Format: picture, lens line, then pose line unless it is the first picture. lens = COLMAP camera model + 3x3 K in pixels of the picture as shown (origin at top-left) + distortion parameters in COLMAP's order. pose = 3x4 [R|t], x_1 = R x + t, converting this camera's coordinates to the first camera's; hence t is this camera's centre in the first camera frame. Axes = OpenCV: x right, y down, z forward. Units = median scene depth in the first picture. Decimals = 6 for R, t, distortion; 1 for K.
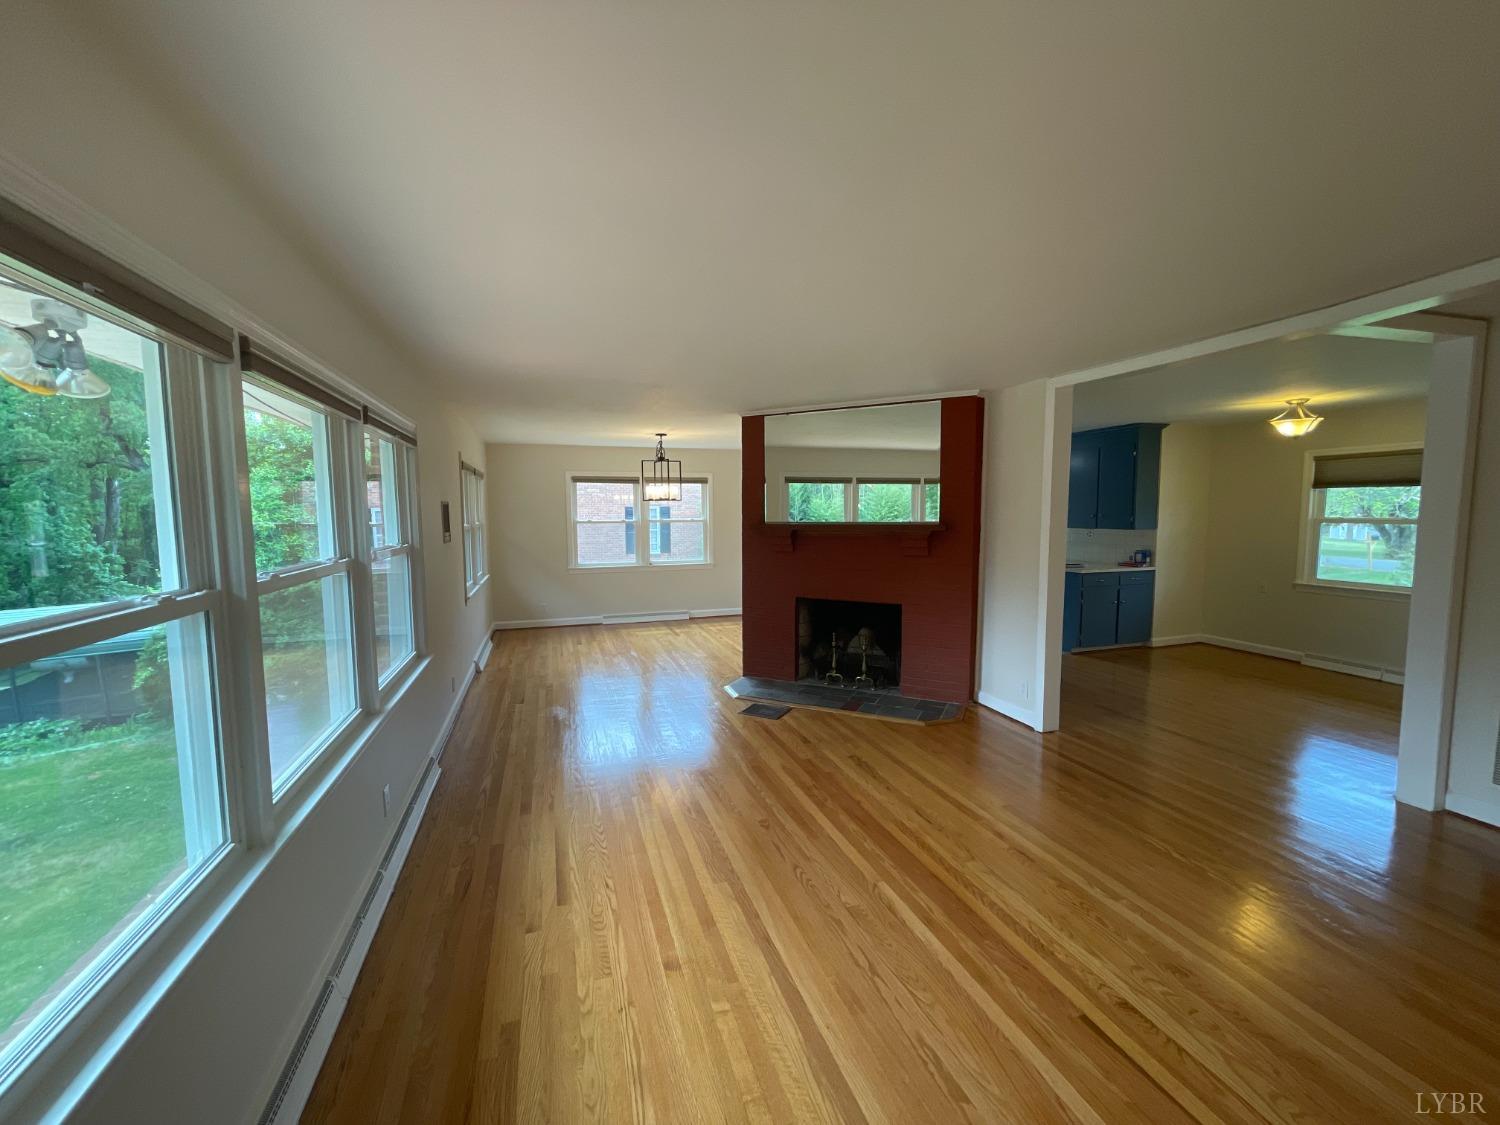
lens RADIAL K [[595.4, 0, 747.0], [0, 595.4, 552.8], [0, 0, 1]] dist [0.000002, -0.000031]
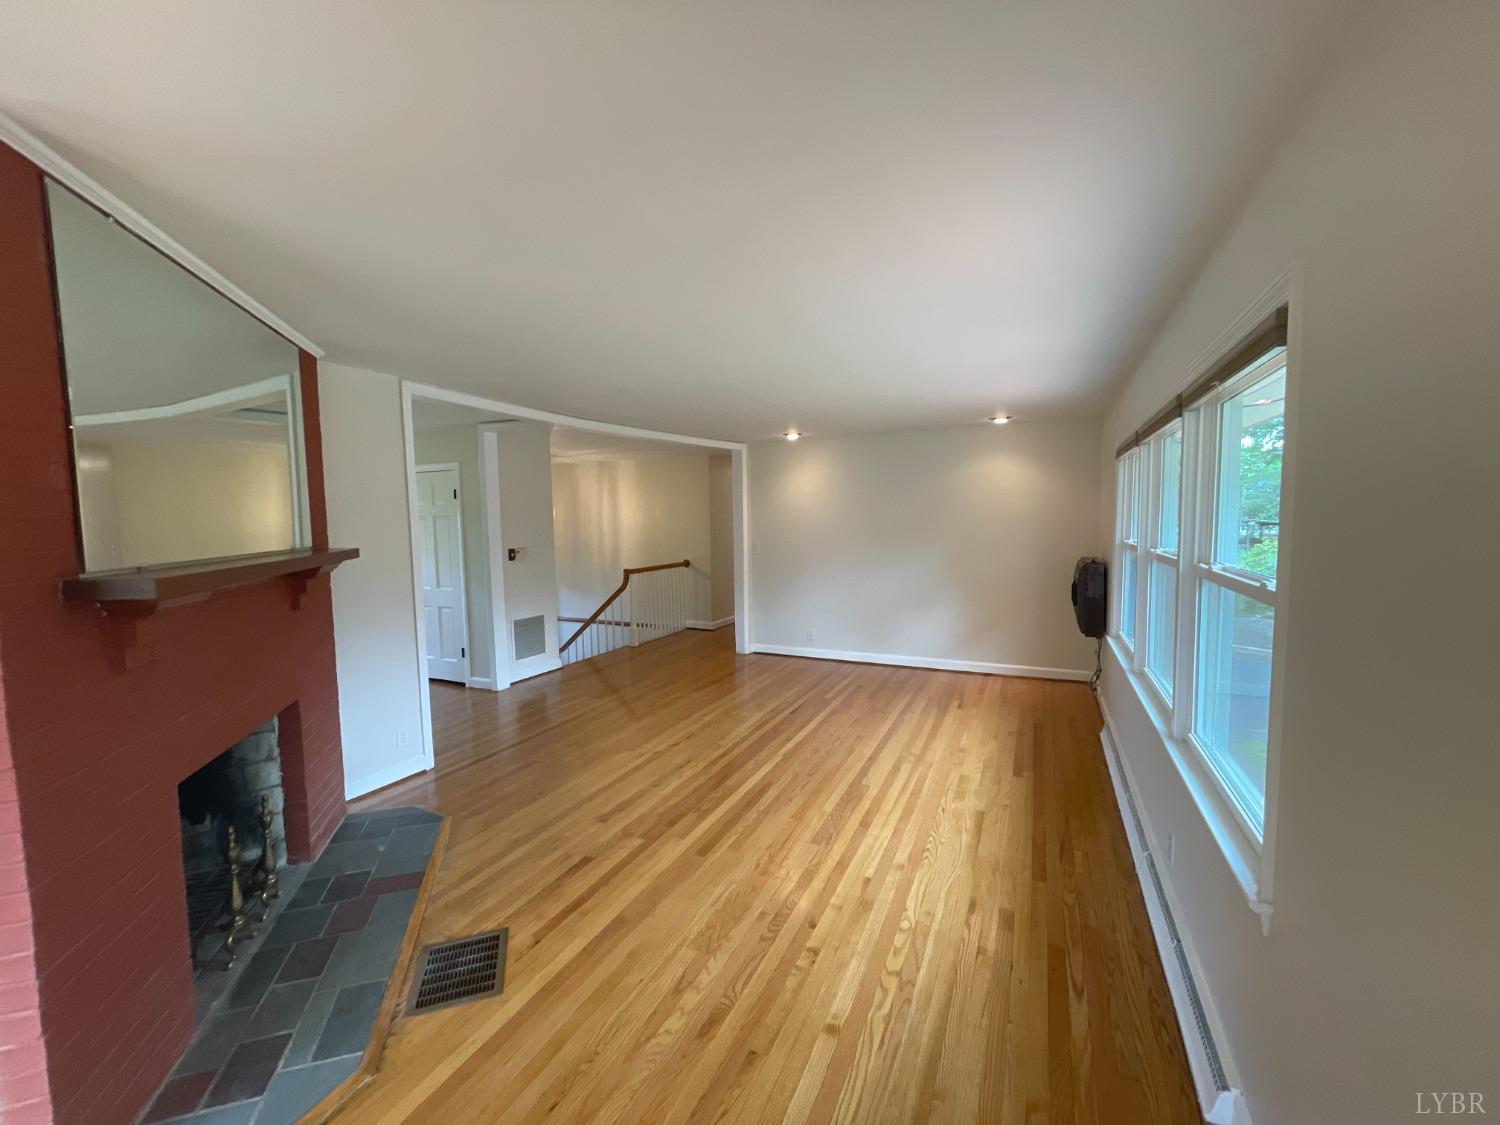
lens RADIAL K [[595.4, 0, 742.9], [0, 595.4, 568.7], [0, 0, 1]] dist [0.000002, -0.000031]
pose [[-0.708729, -0.042250, 0.704215, -0.678010], [0.070522, 0.988962, 0.130307, -0.124783], [-0.701947, 0.142015, -0.697927, 1.780623]]
